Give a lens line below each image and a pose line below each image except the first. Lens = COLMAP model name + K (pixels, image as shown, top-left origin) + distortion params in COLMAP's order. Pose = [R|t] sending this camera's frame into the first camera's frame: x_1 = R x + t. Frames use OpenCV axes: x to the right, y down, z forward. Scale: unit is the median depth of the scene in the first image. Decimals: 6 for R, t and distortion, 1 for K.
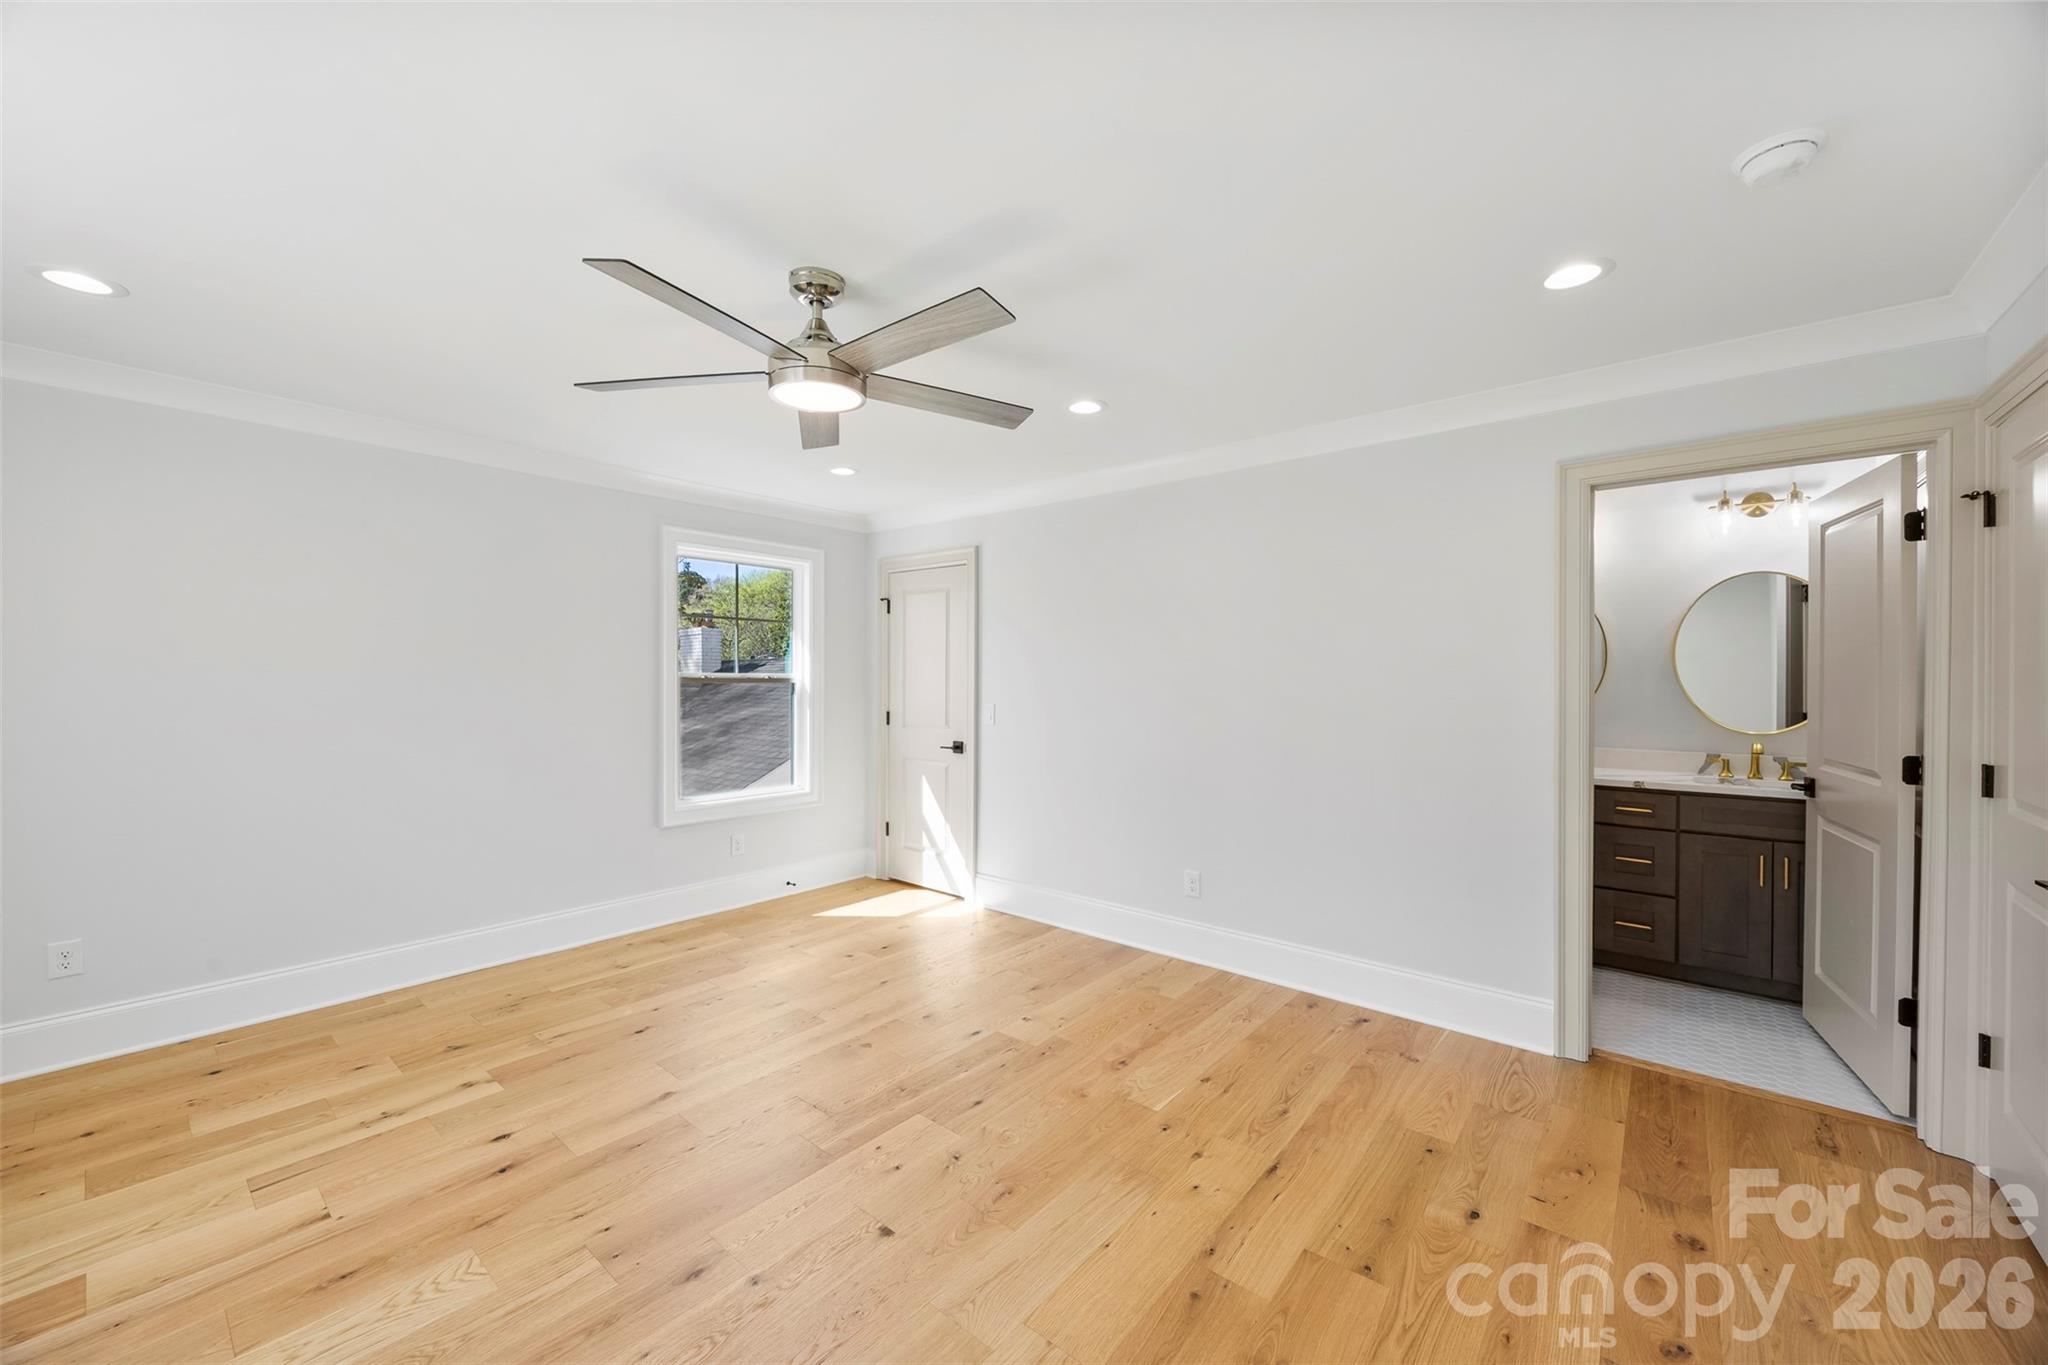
lens RADIAL K [[769.8, 0, 1018.0], [0, 769.8, 676.5], [0, 0, 1]] dist [-0.001296, -0.000178]
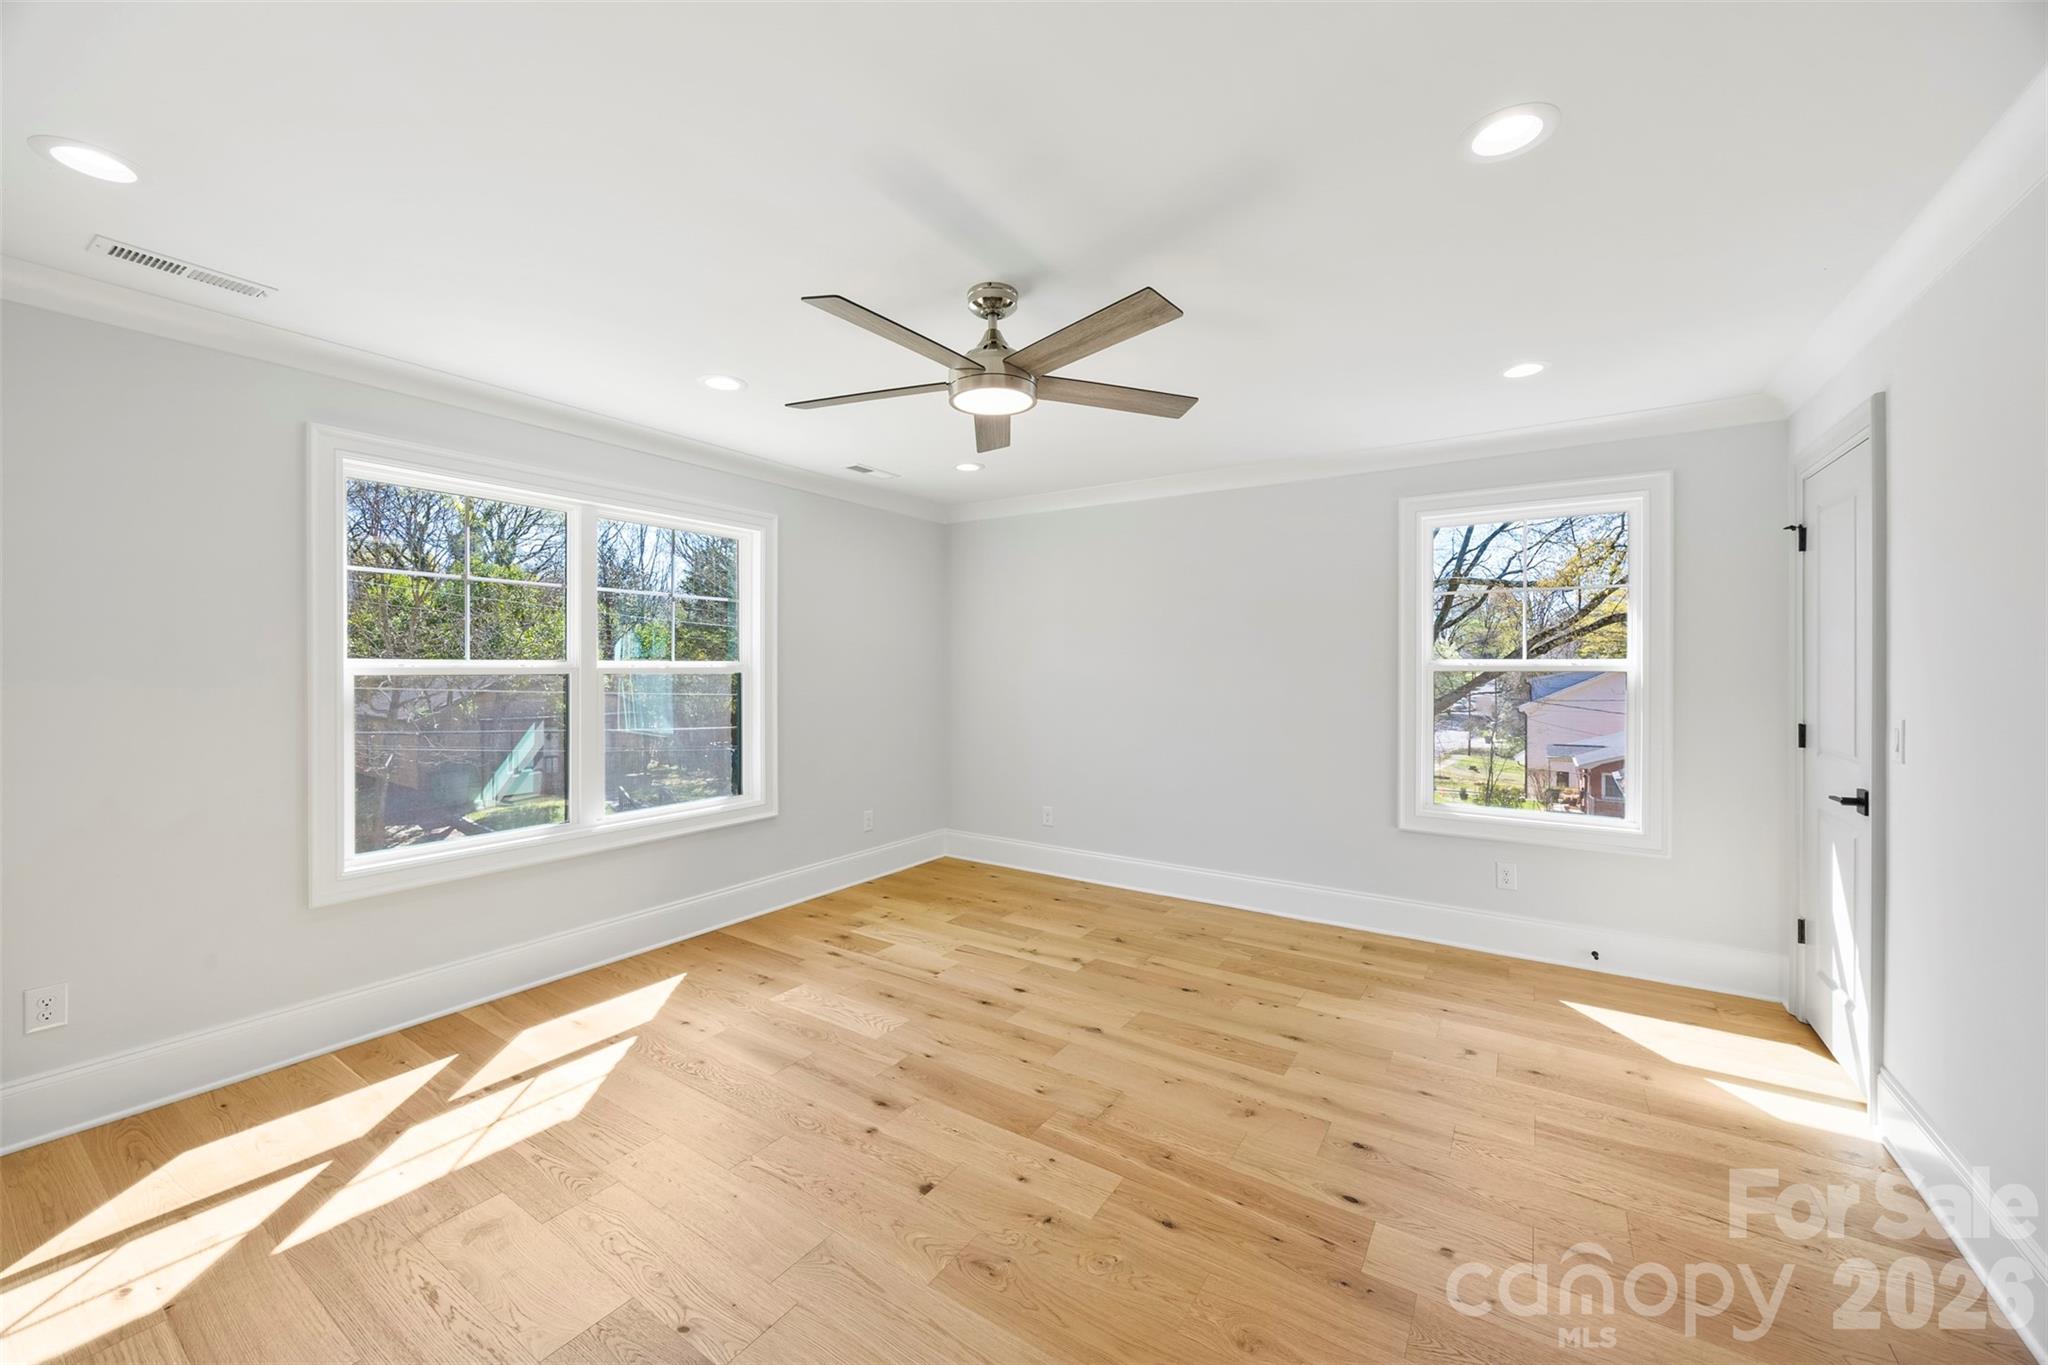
lens RADIAL K [[769.8, 0, 1018.0], [0, 769.8, 676.5], [0, 0, 1]] dist [-0.001296, -0.000178]
pose [[0.123886, 0.008775, -0.992258, 0.579297], [0.002902, 0.999953, 0.009206, 0.006017], [0.992292, -0.004020, 0.123855, 0.651815]]
